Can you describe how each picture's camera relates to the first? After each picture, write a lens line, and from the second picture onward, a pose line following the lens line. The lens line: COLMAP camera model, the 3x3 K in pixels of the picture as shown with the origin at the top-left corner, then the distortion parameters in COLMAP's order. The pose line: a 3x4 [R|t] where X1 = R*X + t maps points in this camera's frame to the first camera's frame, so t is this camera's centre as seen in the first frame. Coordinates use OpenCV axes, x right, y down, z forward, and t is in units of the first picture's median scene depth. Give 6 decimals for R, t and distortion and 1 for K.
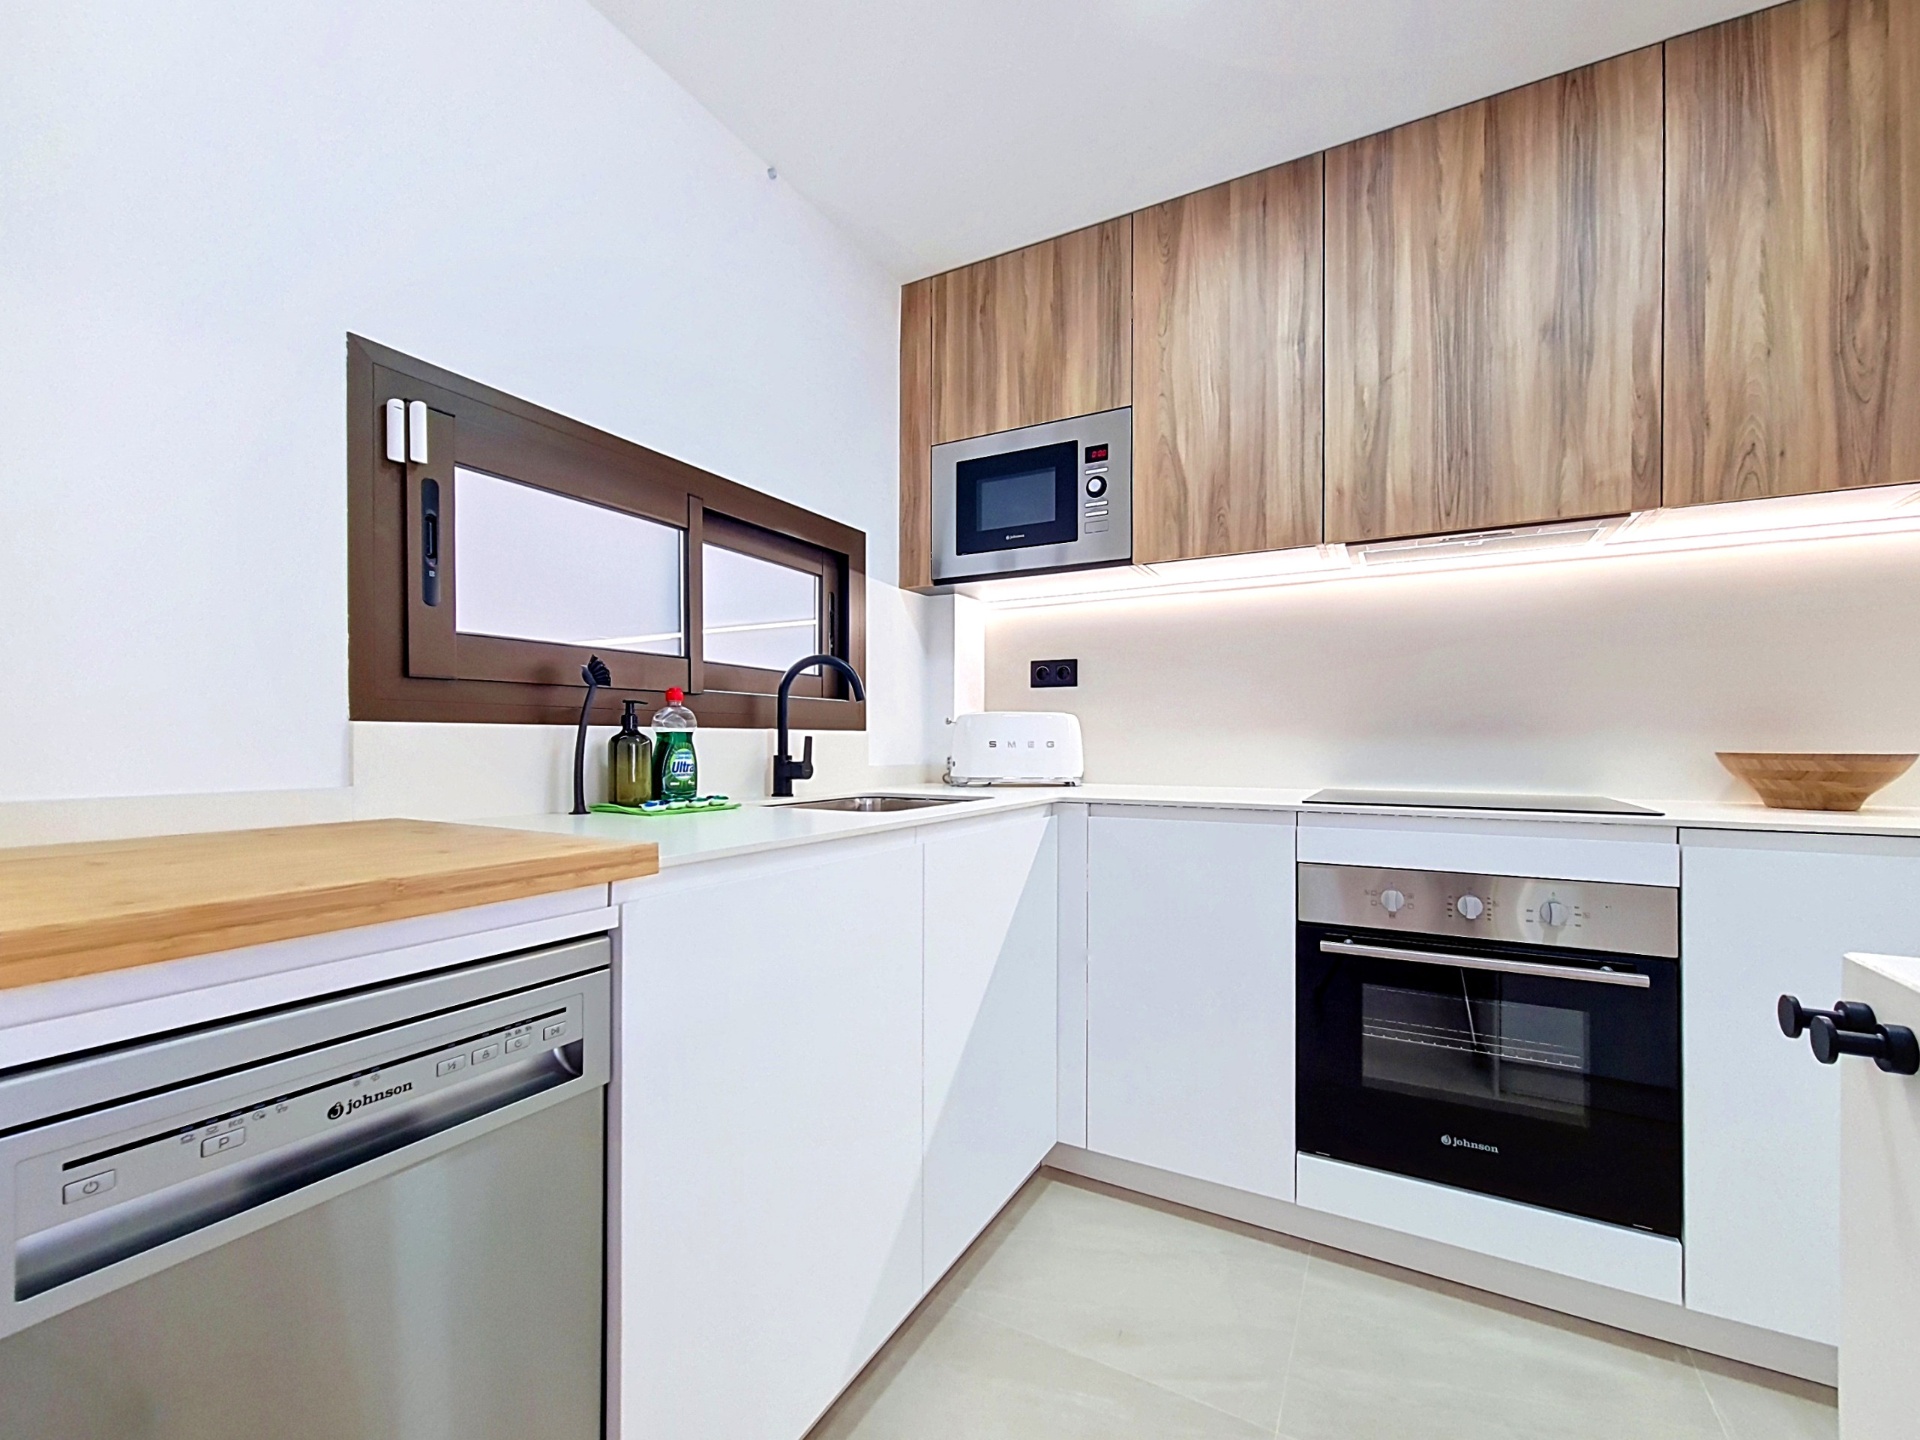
lens RADIAL K [[800.2, 0, 964.7], [0, 800.2, 741.1], [0, 0, 1]] dist [-0.002733, 0.002376]
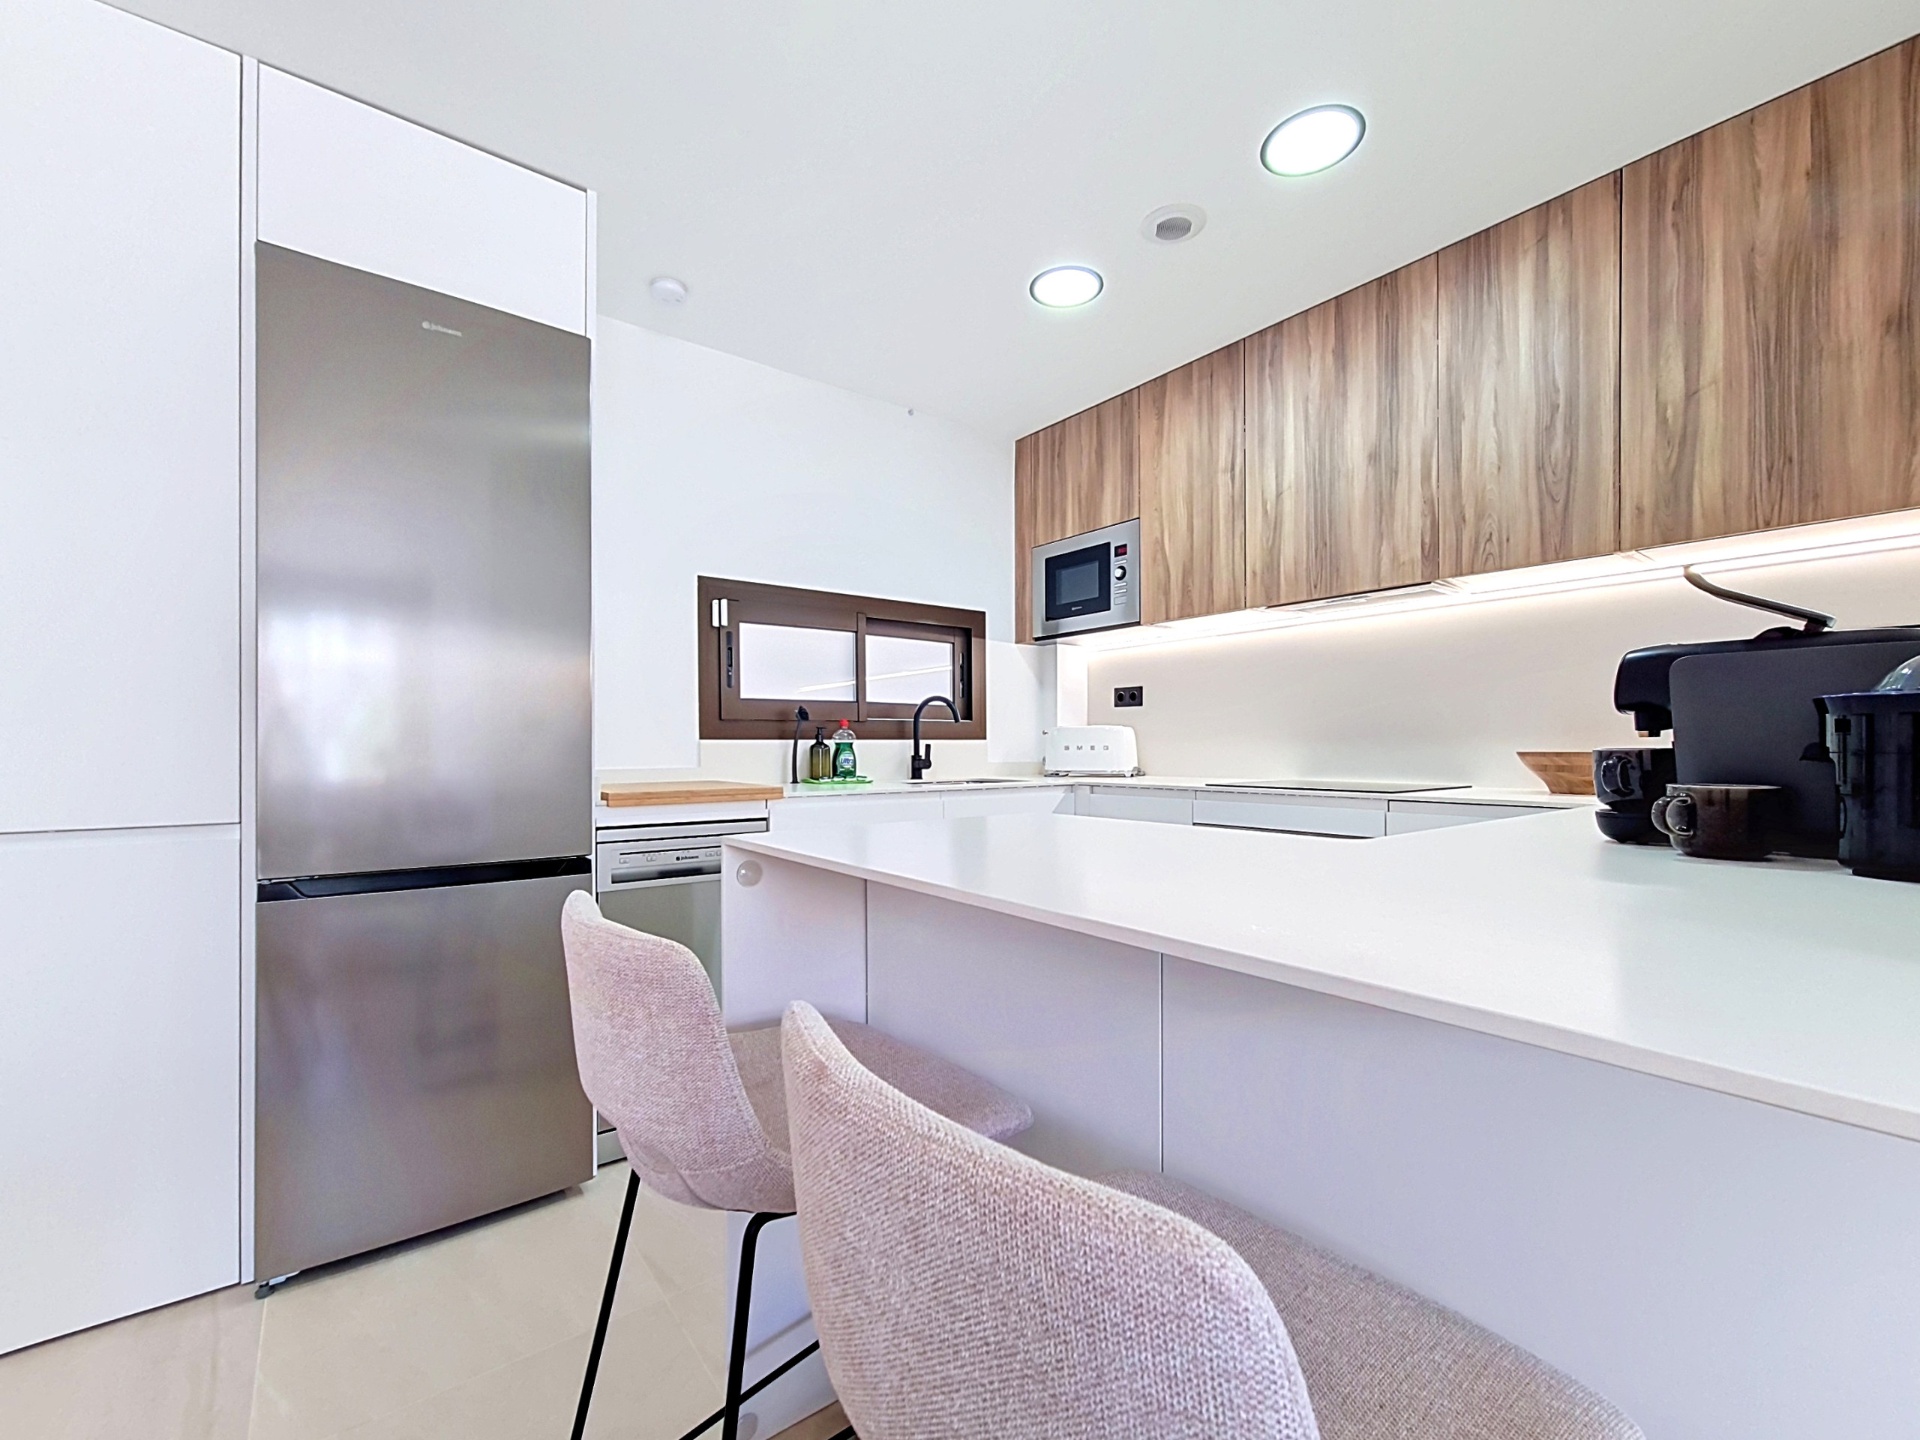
lens RADIAL K [[820.1, 0, 971.3], [0, 820.1, 751.2], [0, 0, 1]] dist [0.001549, 0.000799]
pose [[0.917477, -0.003059, -0.397777, 0.599883], [0.005761, 0.999968, 0.005598, 0.000221], [0.397747, -0.007427, 0.917465, -0.583477]]
